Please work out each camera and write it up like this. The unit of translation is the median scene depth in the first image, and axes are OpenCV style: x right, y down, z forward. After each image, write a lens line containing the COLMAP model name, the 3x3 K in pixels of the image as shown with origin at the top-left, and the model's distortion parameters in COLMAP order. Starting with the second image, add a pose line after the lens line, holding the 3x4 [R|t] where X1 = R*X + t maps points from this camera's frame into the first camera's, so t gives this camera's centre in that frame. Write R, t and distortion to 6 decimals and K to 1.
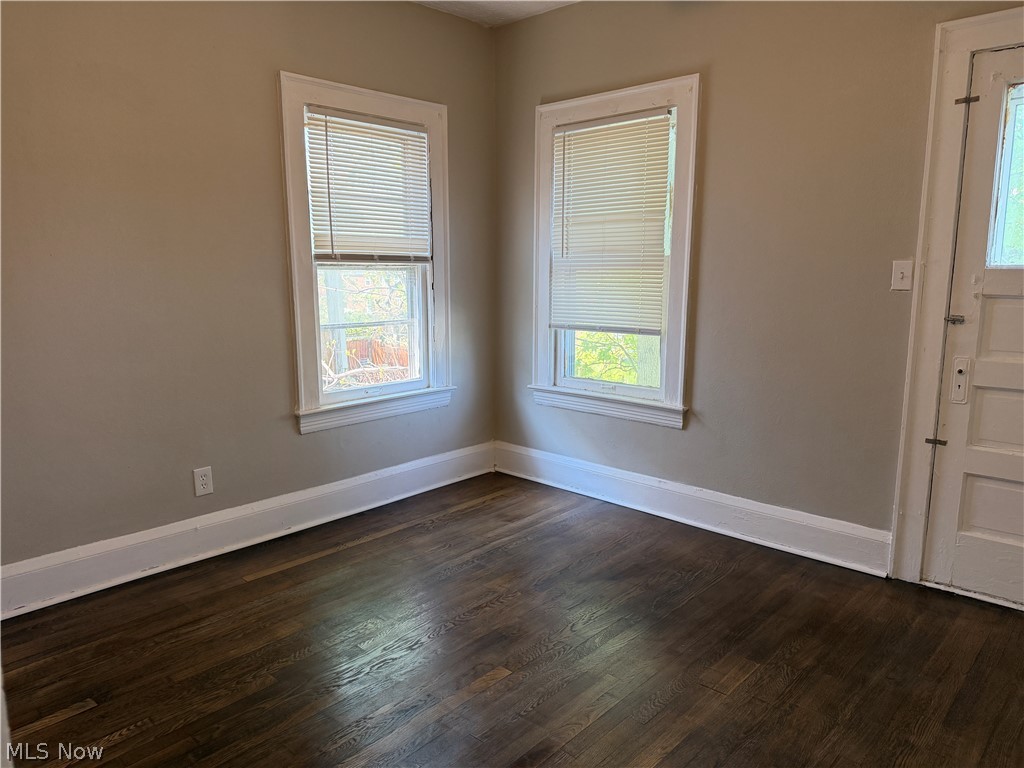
lens RADIAL K [[707.2, 0, 509.3], [0, 707.2, 379.9], [0, 0, 1]] dist [0.136739, -0.221361]
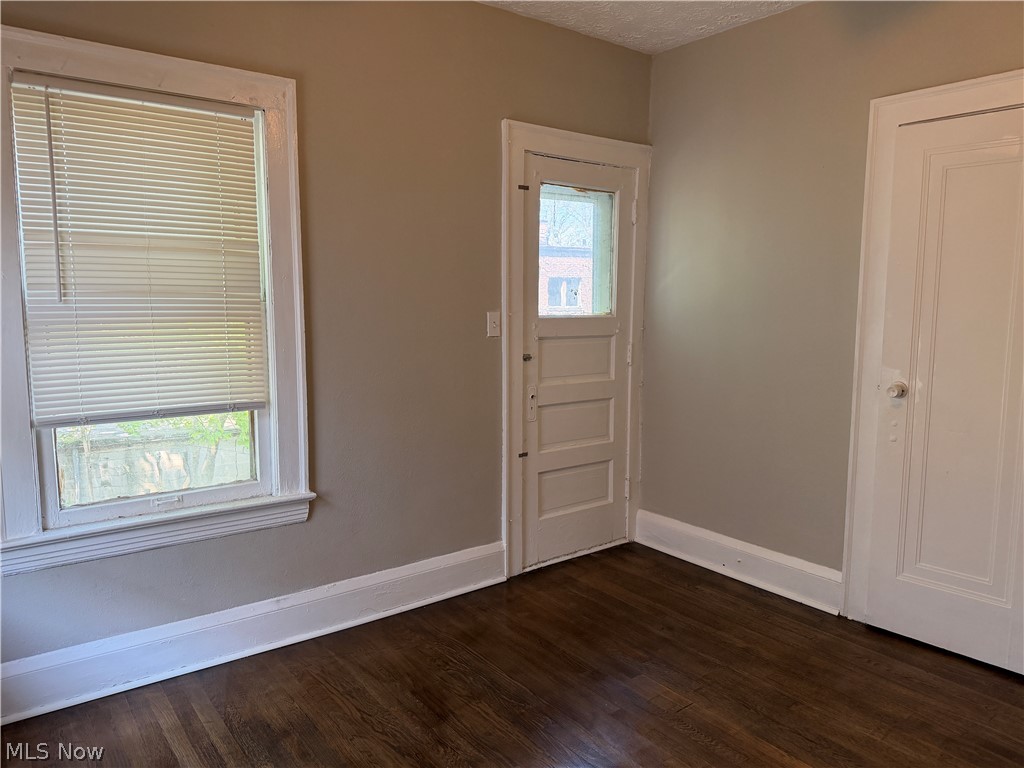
lens RADIAL K [[707.2, 0, 509.3], [0, 707.2, 379.9], [0, 0, 1]] dist [0.136739, -0.221361]
pose [[0.168063, -0.103099, 0.980370, -0.563784], [0.151175, 0.985447, 0.077718, -0.131801], [-0.974116, 0.135146, 0.181203, 0.721463]]
